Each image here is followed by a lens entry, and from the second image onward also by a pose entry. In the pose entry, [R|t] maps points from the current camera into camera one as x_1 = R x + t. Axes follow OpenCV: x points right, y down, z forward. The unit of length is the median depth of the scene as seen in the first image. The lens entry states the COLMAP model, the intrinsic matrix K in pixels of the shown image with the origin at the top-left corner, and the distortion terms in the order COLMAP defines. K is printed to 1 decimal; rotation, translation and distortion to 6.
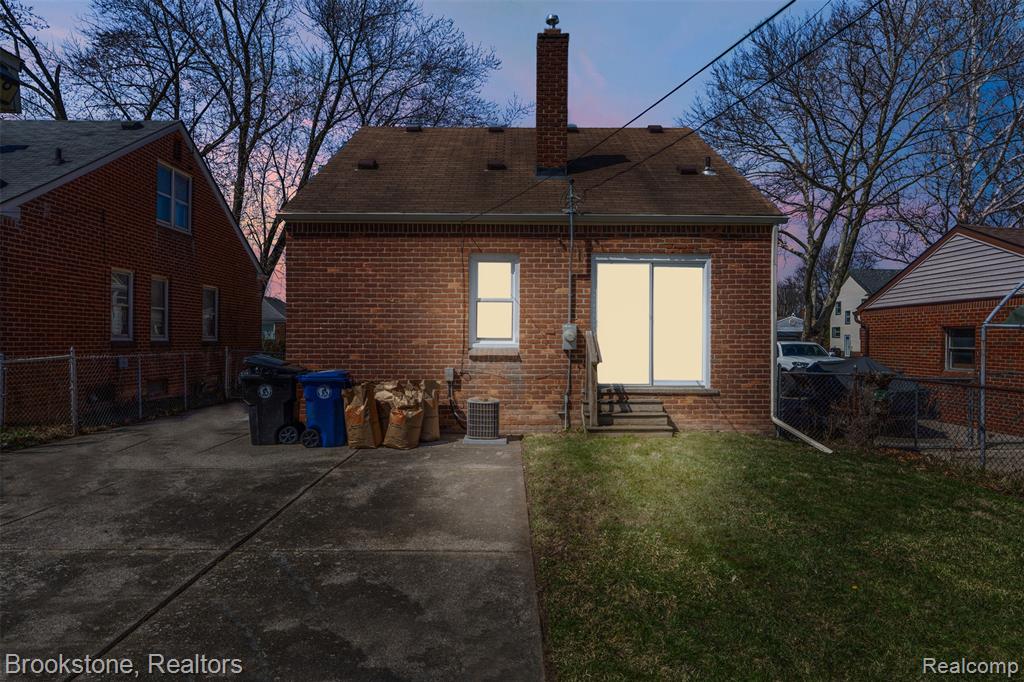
lens RADIAL K [[575.7, 0, 513.9], [0, 575.7, 337.3], [0, 0, 1]] dist [-0.005250, -0.000646]
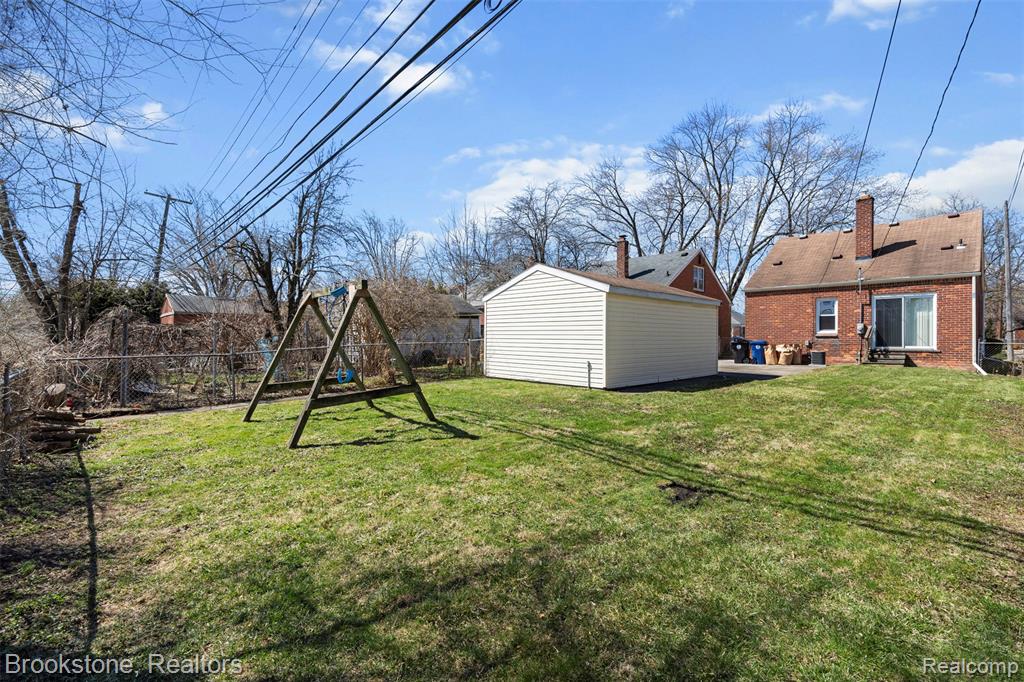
lens RADIAL K [[462.7, 0, 515.1], [0, 462.7, 338.1], [0, 0, 1]] dist [0.000694, -0.000543]
pose [[0.677118, -0.003404, -0.735866, 0.566031], [0.003013, 0.999994, -0.001854, 0.040487], [0.735868, -0.000962, 0.677124, -1.511633]]
